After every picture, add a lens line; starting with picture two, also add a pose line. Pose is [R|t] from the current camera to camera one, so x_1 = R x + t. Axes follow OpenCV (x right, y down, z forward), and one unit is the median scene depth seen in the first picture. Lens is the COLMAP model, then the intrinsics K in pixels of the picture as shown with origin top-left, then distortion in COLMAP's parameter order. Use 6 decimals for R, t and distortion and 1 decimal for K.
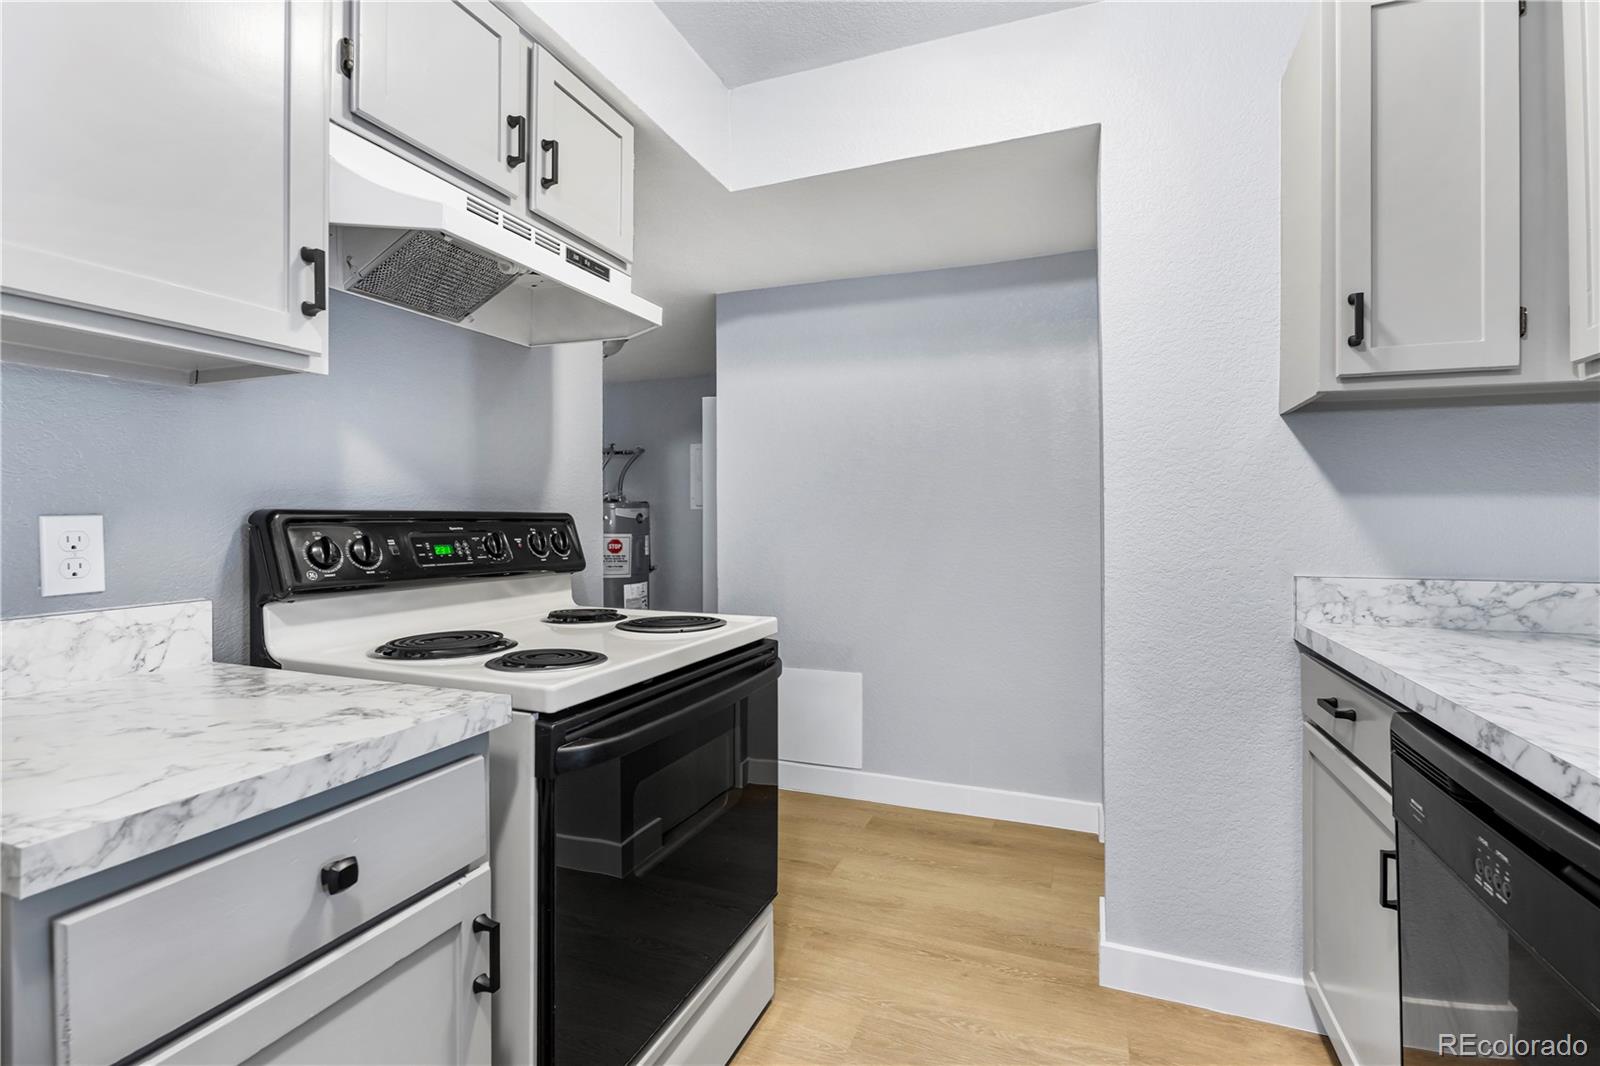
lens RADIAL K [[714.8, 0, 805.8], [0, 714.8, 515.0], [0, 0, 1]] dist [-0.004019, -0.000075]
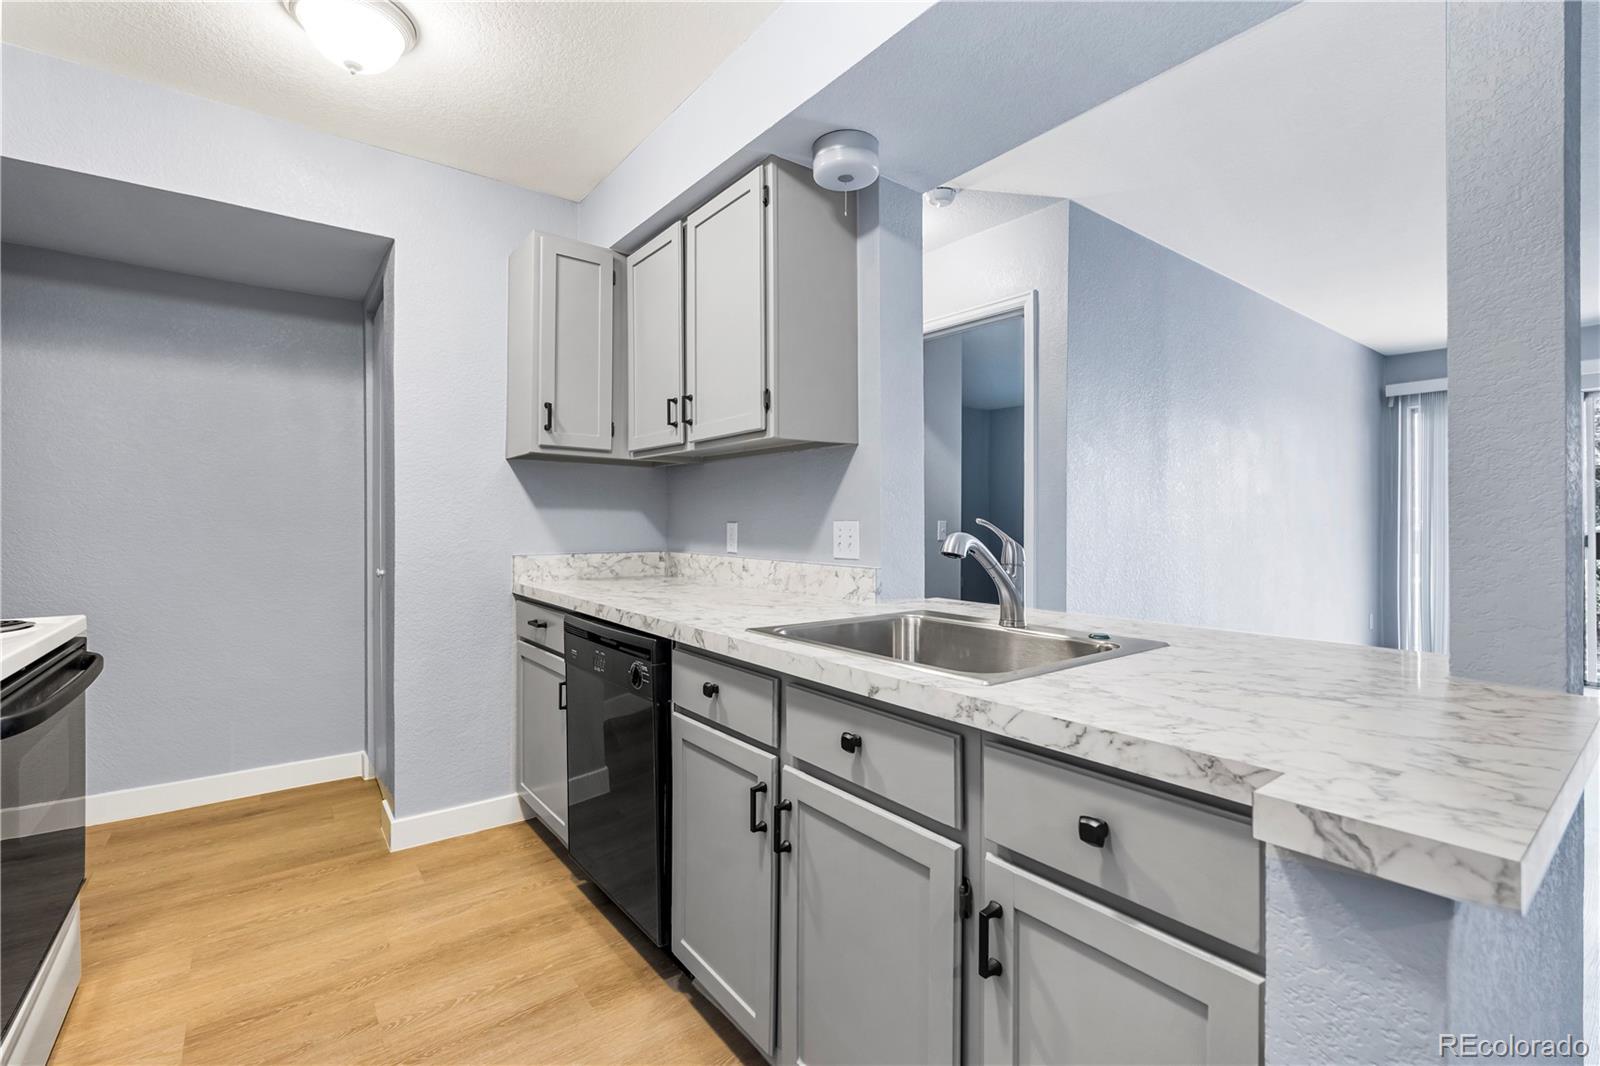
lens RADIAL K [[714.8, 0, 805.8], [0, 714.8, 515.0], [0, 0, 1]] dist [-0.004019, -0.000075]
pose [[0.502008, 0.009799, 0.864807, -0.441246], [-0.004485, 0.999952, -0.008727, 0.001472], [-0.864851, 0.000502, 0.502028, -0.460085]]
